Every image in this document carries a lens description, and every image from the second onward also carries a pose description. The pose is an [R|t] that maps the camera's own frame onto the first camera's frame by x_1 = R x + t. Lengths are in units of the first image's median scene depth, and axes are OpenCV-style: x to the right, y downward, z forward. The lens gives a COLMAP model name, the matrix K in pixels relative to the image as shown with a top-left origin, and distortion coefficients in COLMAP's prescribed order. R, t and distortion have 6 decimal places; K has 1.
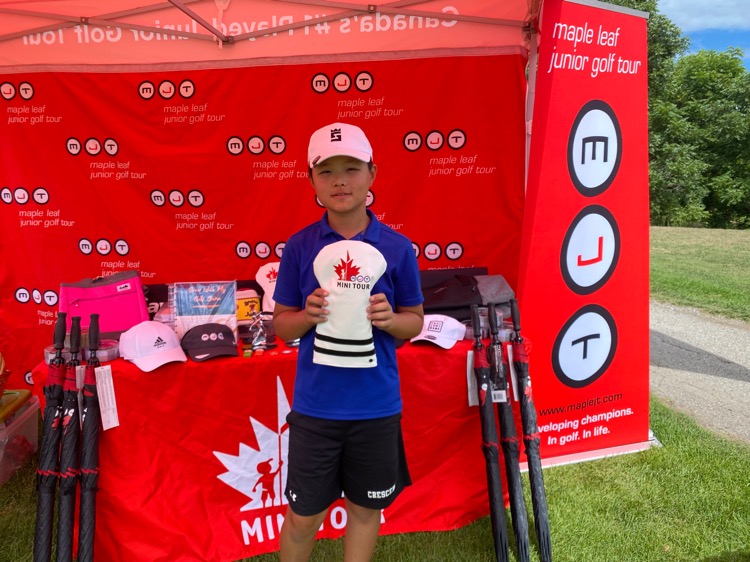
lens RADIAL K [[580.4, 0, 374.0], [0, 580.4, 271.6], [0, 0, 1]] dist [0.057156, -0.087988]
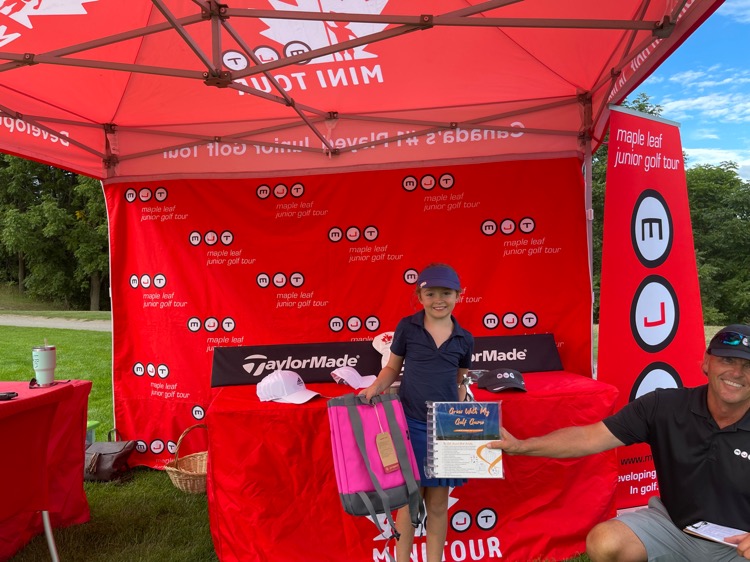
lens RADIAL K [[570.6, 0, 375.8], [0, 570.6, 280.0], [0, 0, 1]] dist [0.083577, -0.118672]
pose [[0.999793, -0.014064, -0.014685, -0.152988], [0.011235, 0.984050, -0.177536, 0.088896], [0.016948, 0.177334, 0.984005, -0.144990]]
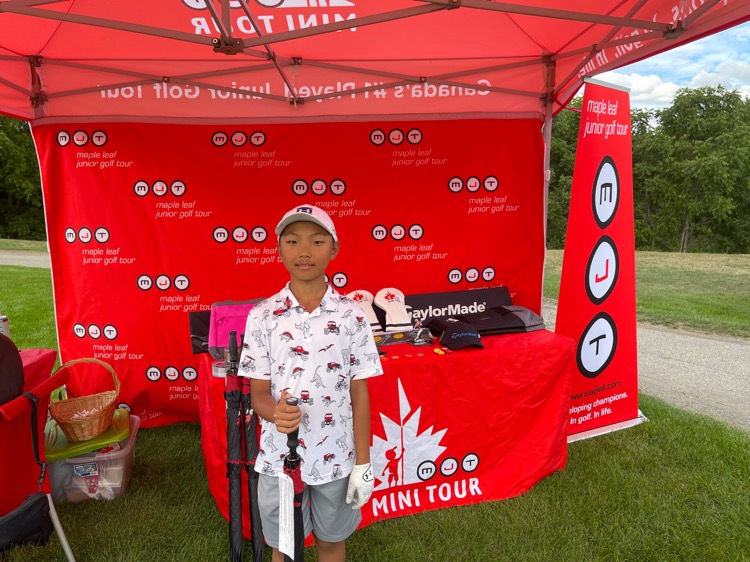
lens RADIAL K [[573.4, 0, 376.8], [0, 573.4, 283.4], [0, 0, 1]] dist [0.078416, -0.108262]
pose [[0.984456, -0.031787, 0.172732, -0.316373], [0.036516, 0.999038, -0.024267, 0.006334], [-0.171795, 0.030197, 0.984670, -0.166873]]
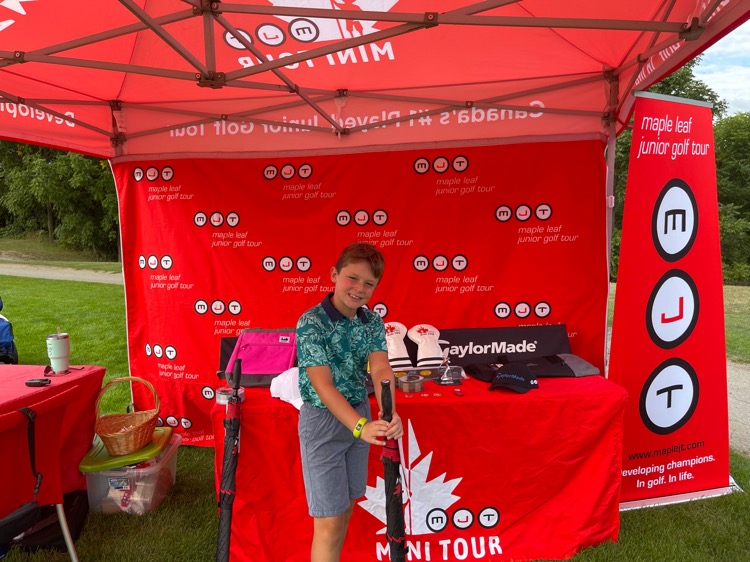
lens RADIAL K [[570.1, 0, 371.6], [0, 570.1, 281.7], [0, 0, 1]] dist [0.079992, -0.105539]
pose [[0.997977, -0.002033, -0.063547, -0.124246], [-0.003195, 0.996622, -0.082059, 0.003579], [0.063499, 0.082096, 0.994599, -0.133339]]
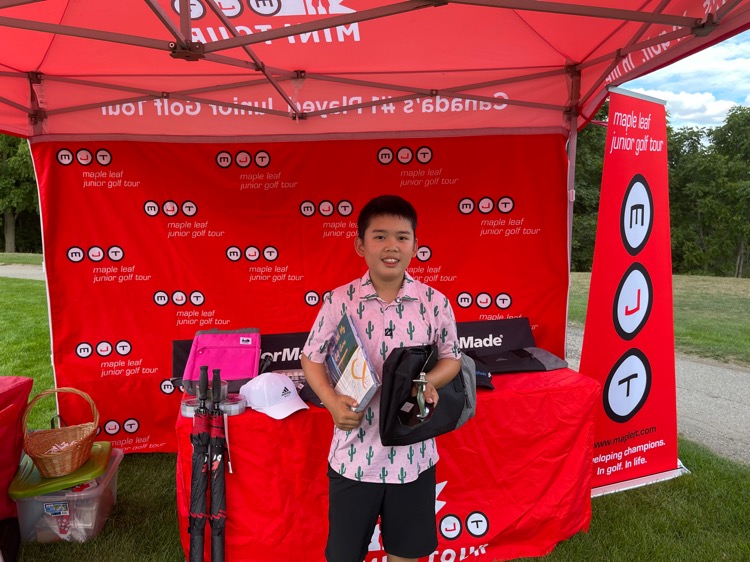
lens RADIAL K [[570.6, 0, 375.8], [0, 570.6, 280.0], [0, 0, 1]] dist [0.083577, -0.118672]
pose [[0.995188, -0.010470, 0.097420, -0.225416], [0.016783, 0.997795, -0.064213, -0.012816], [-0.096533, 0.065539, 0.993170, -0.080979]]
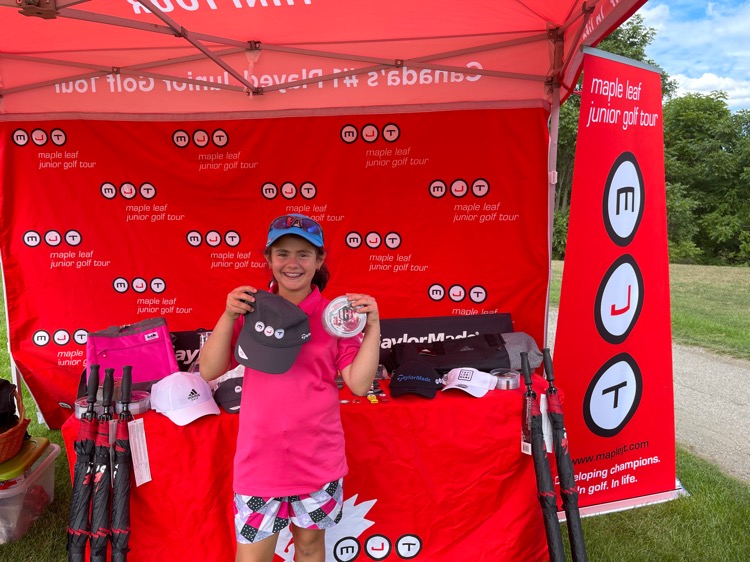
lens RADIAL K [[560.5, 0, 376.9], [0, 560.5, 267.9], [0, 0, 1]] dist [0.092718, -0.132747]
pose [[0.999955, 0.004395, 0.008387, -0.048989], [-0.003882, 0.998183, -0.060133, -0.026433], [-0.008636, 0.060098, 0.998155, 0.020976]]
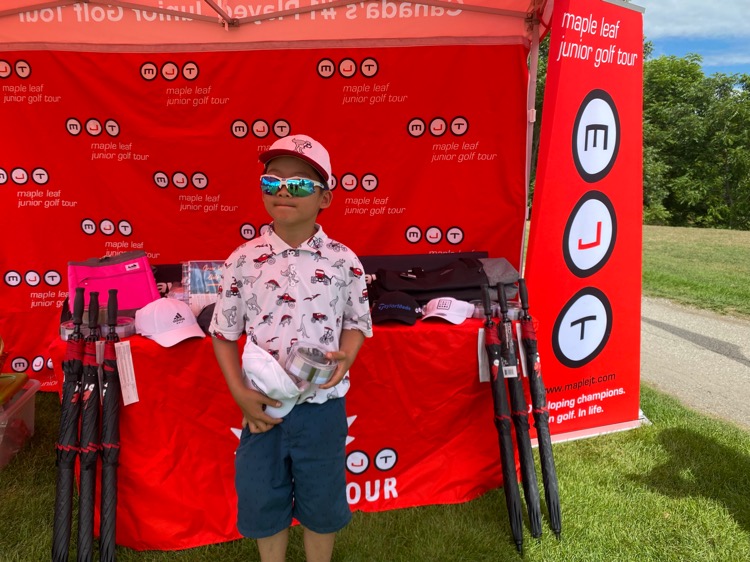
lens RADIAL K [[580.4, 0, 374.0], [0, 580.4, 271.6], [0, 0, 1]] dist [0.057156, -0.087988]
pose [[0.998209, 0.005295, 0.059595, -0.068487], [-0.005437, 0.999983, 0.002217, 0.026962], [-0.059582, -0.002537, 0.998220, -0.013841]]
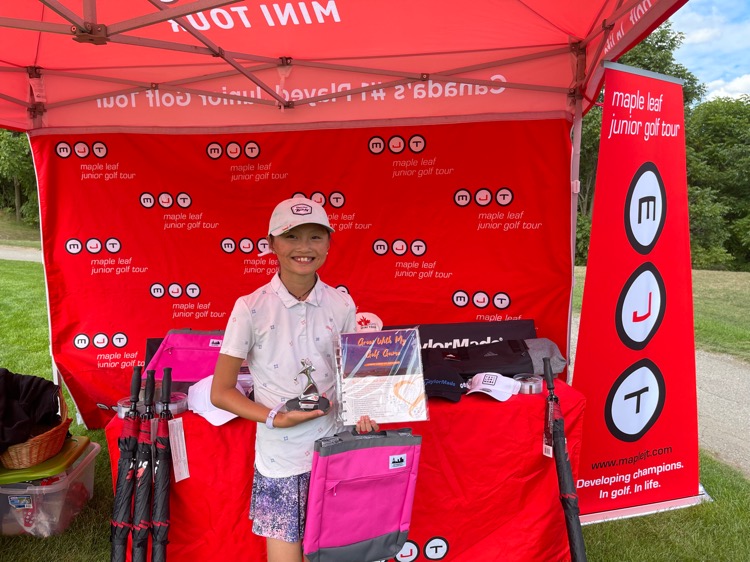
lens RADIAL K [[562.1, 0, 383.0], [0, 562.1, 267.2], [0, 0, 1]] dist [0.080434, -0.113726]
pose [[0.999648, 0.006063, -0.025827, -0.050565], [-0.007867, 0.997494, -0.070311, -0.027834], [0.025336, 0.070489, 0.997191, -0.011754]]
